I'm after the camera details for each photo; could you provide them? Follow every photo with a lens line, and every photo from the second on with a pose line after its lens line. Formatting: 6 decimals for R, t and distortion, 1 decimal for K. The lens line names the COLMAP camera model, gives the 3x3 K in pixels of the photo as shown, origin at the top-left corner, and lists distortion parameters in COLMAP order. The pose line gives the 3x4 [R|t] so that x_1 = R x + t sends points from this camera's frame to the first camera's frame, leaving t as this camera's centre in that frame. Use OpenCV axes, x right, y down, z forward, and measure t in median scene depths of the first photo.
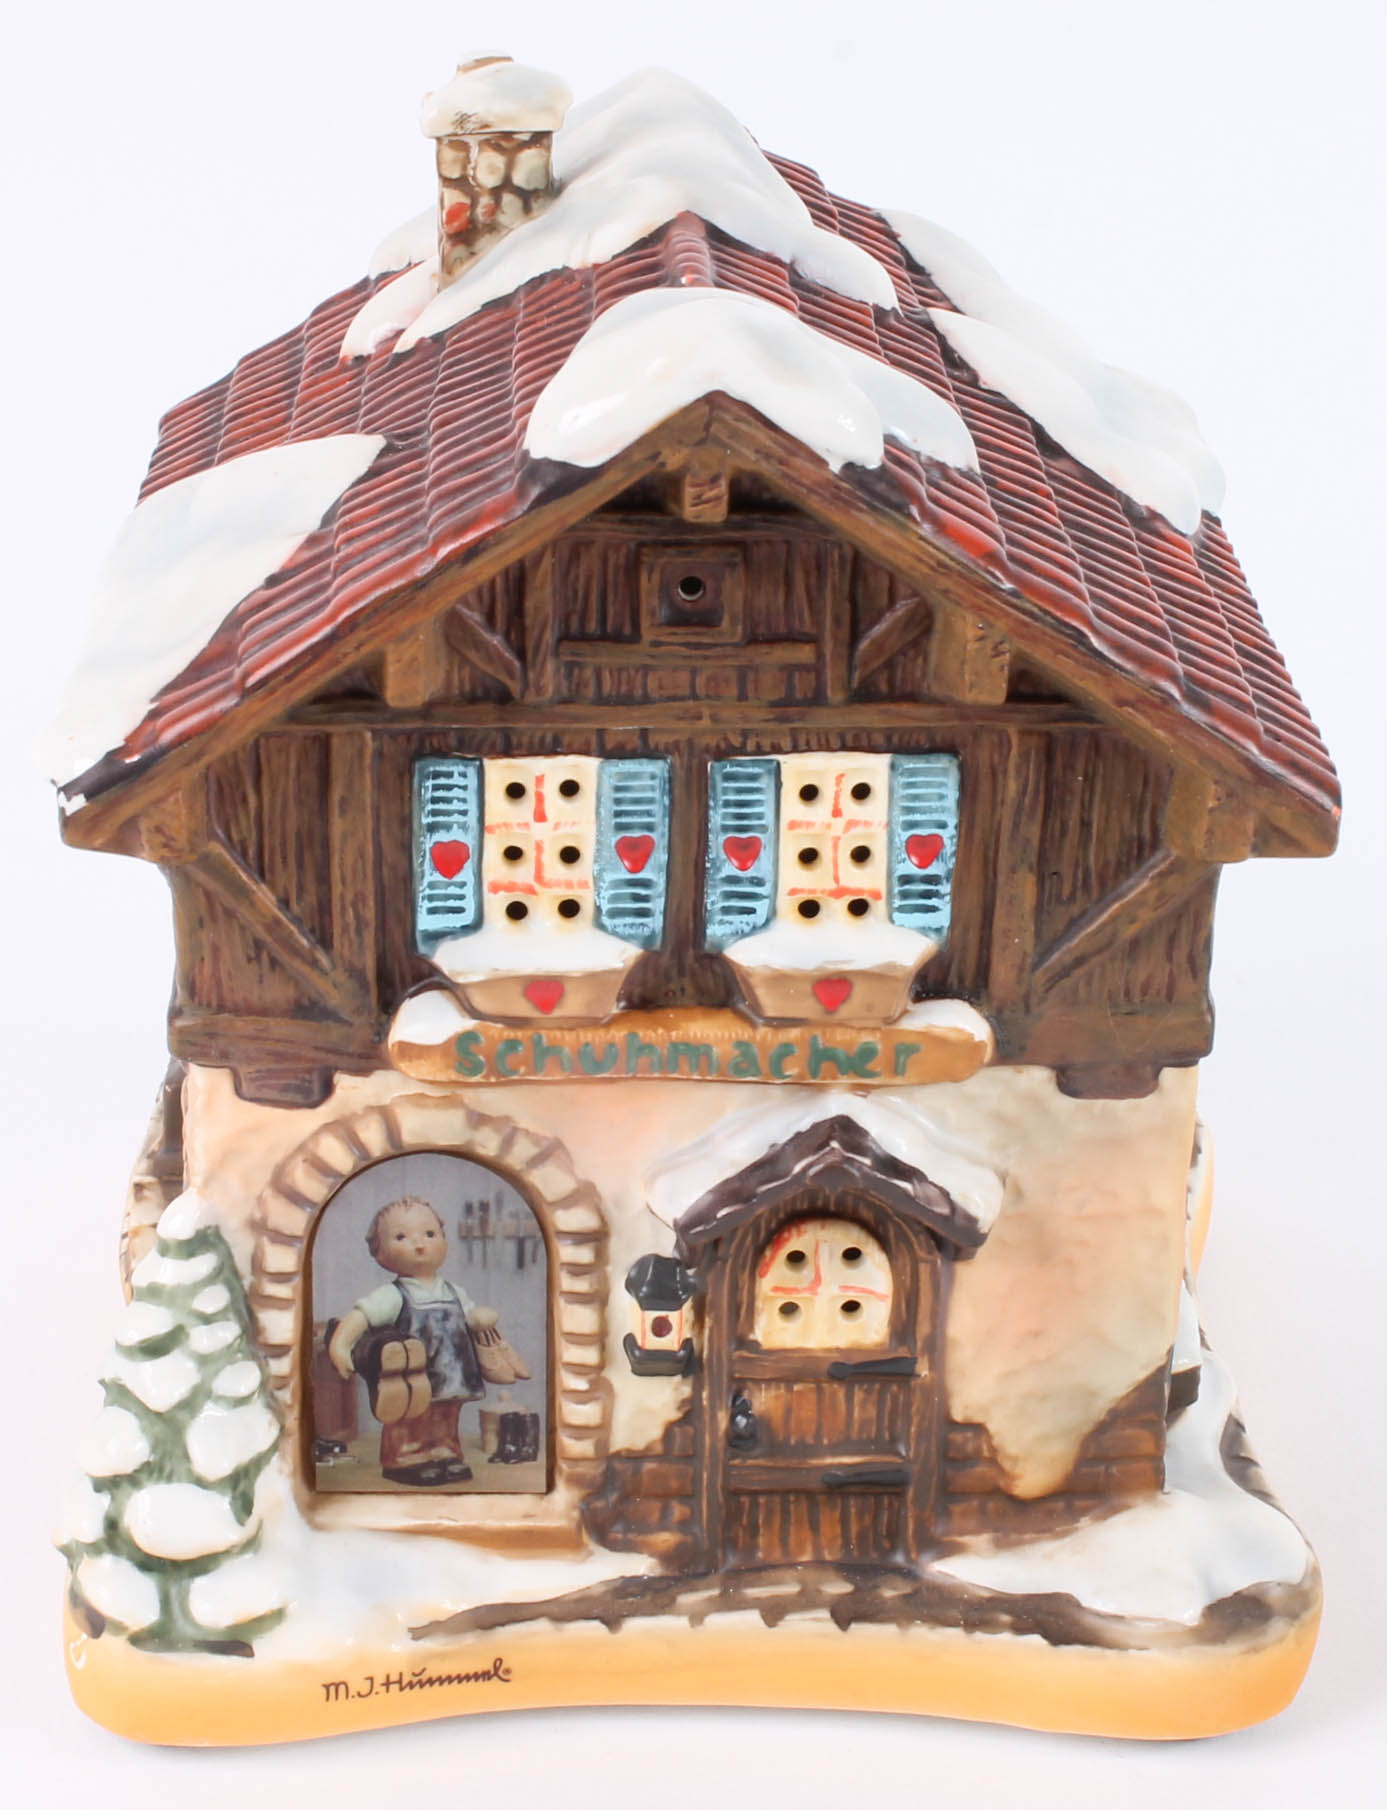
lens RADIAL K [[3928.1, 0, 693.5], [0, 3928.1, 905.0], [0, 0, 1]] dist [-0.072594, 0.219510]
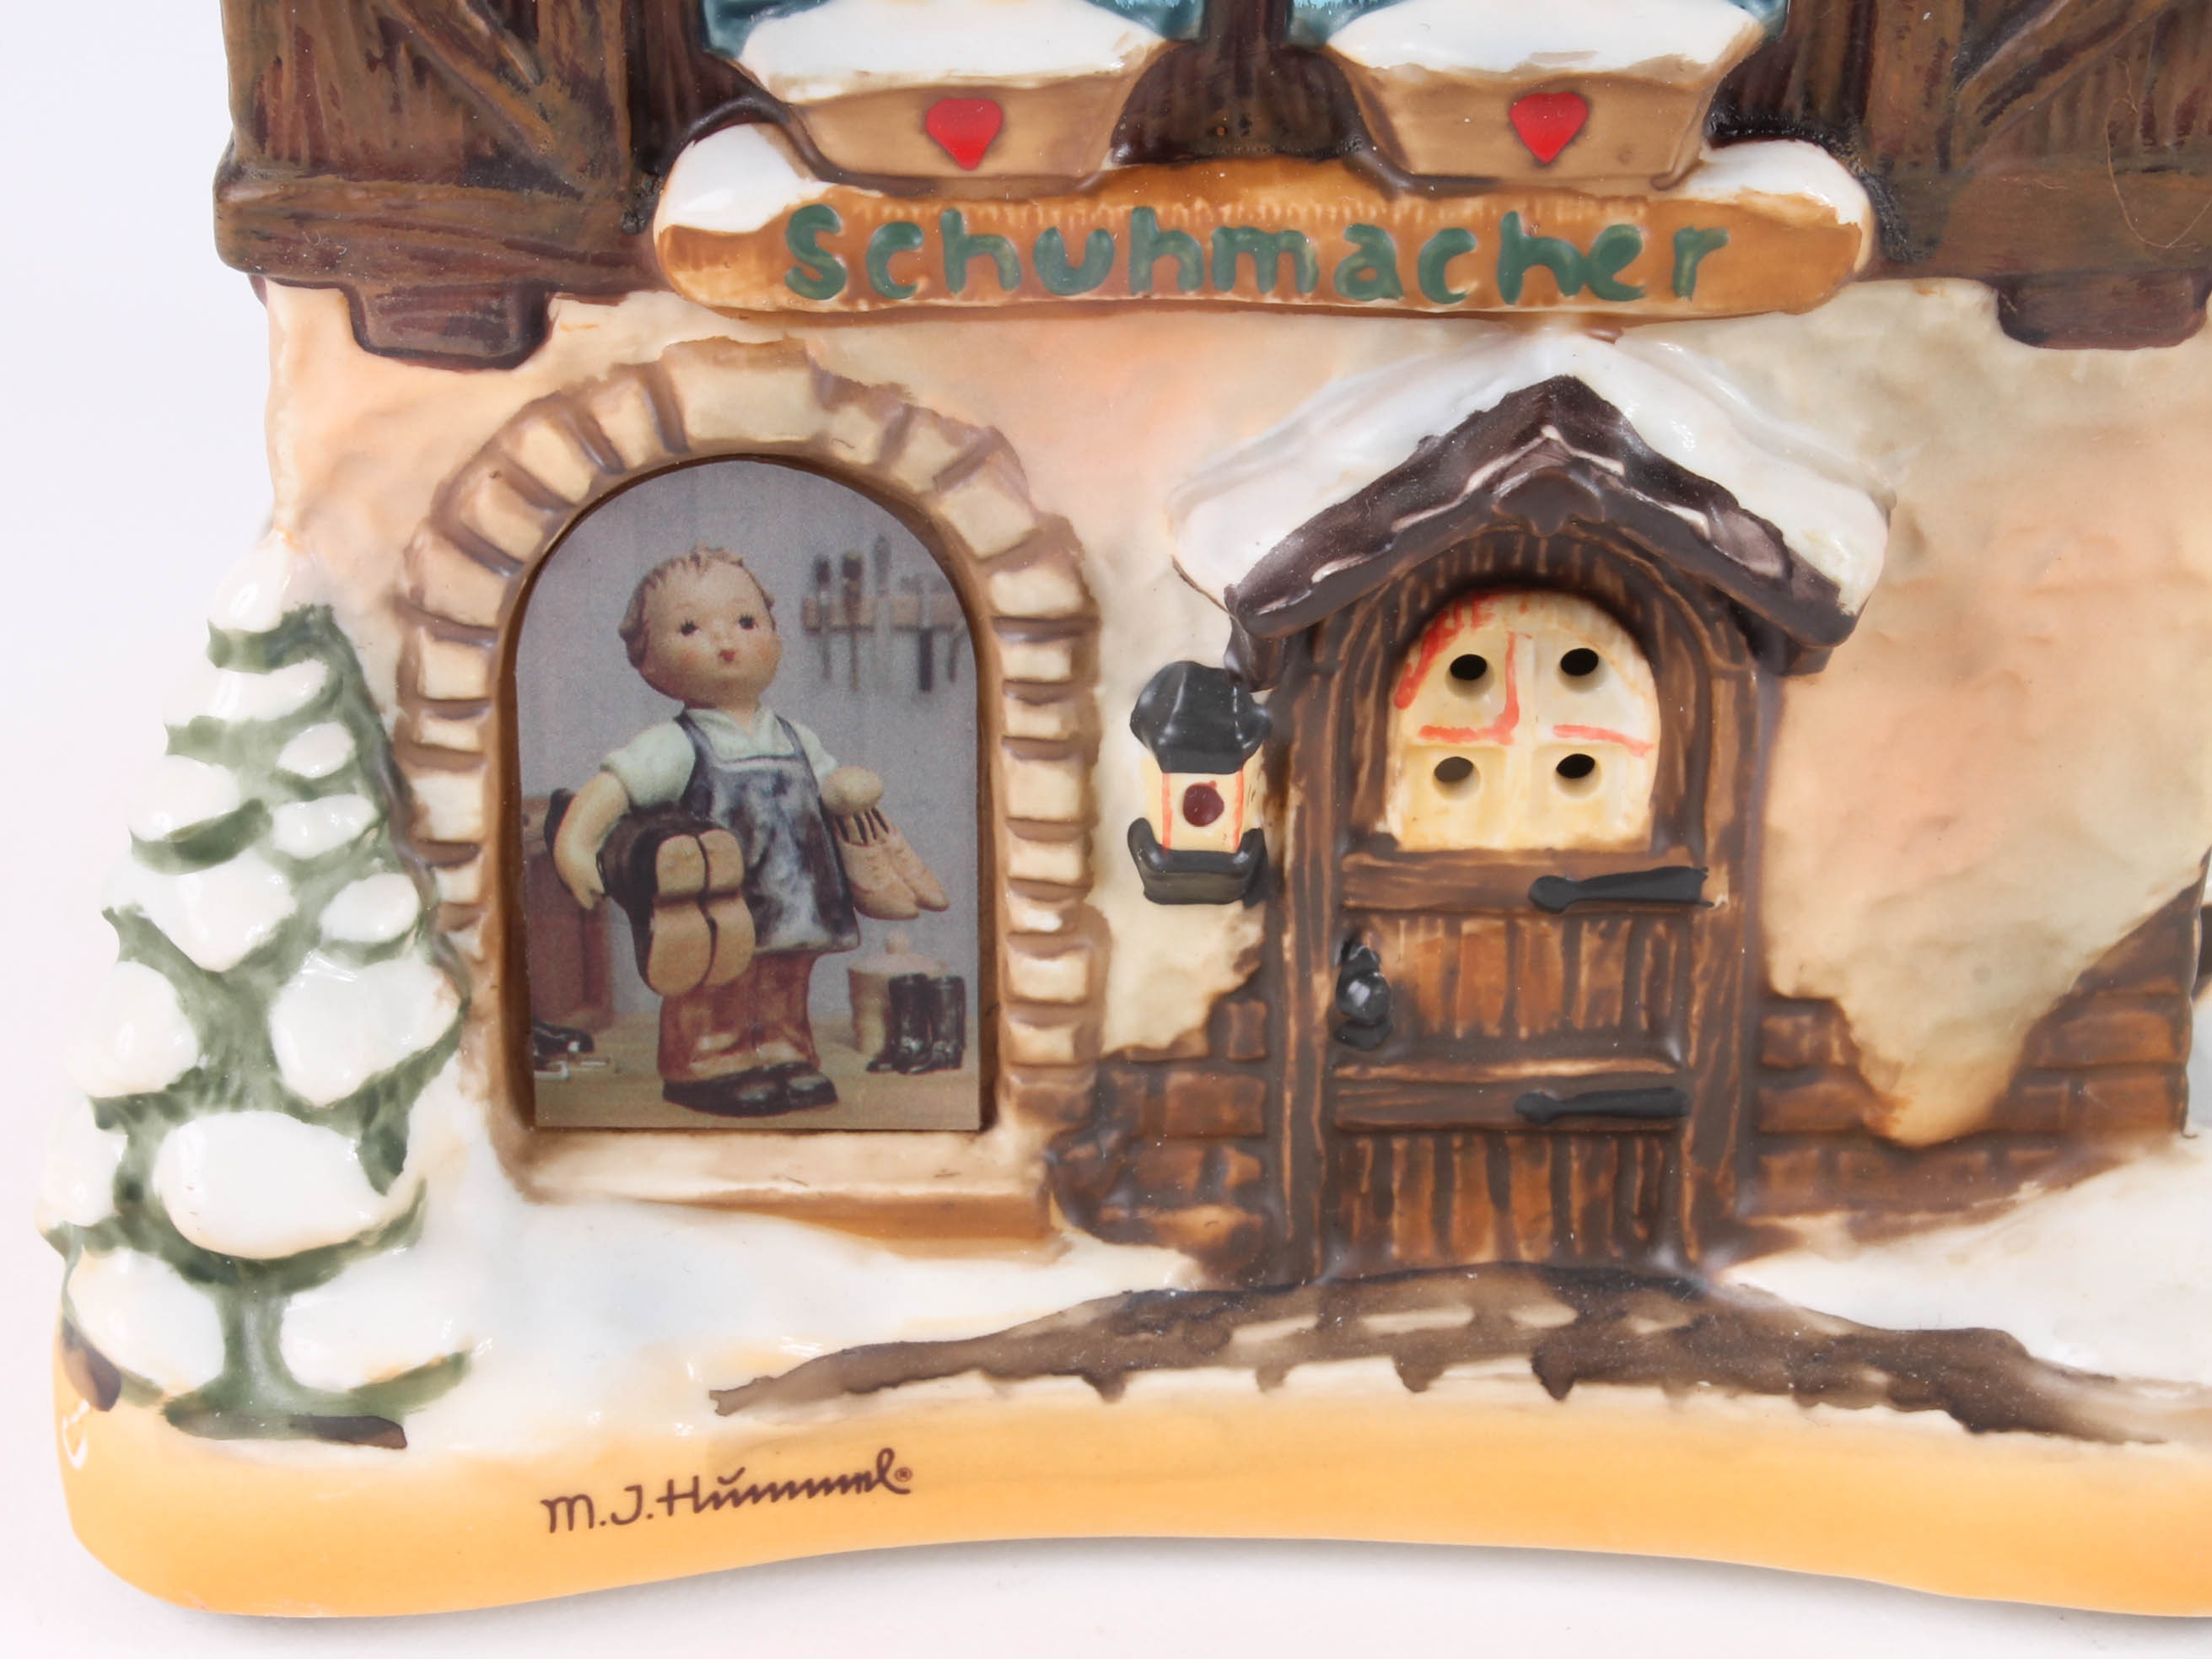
lens RADIAL K [[5096.8, 0, 1106.0], [0, 5096.8, 829.5], [0, 0, 1]] dist [0.027636, 0.725903]
pose [[0.999486, 0.001299, -0.032037, 0.000471], [0.001538, 0.996087, 0.088365, 0.052300], [0.032027, -0.088369, 0.995573, 0.343172]]
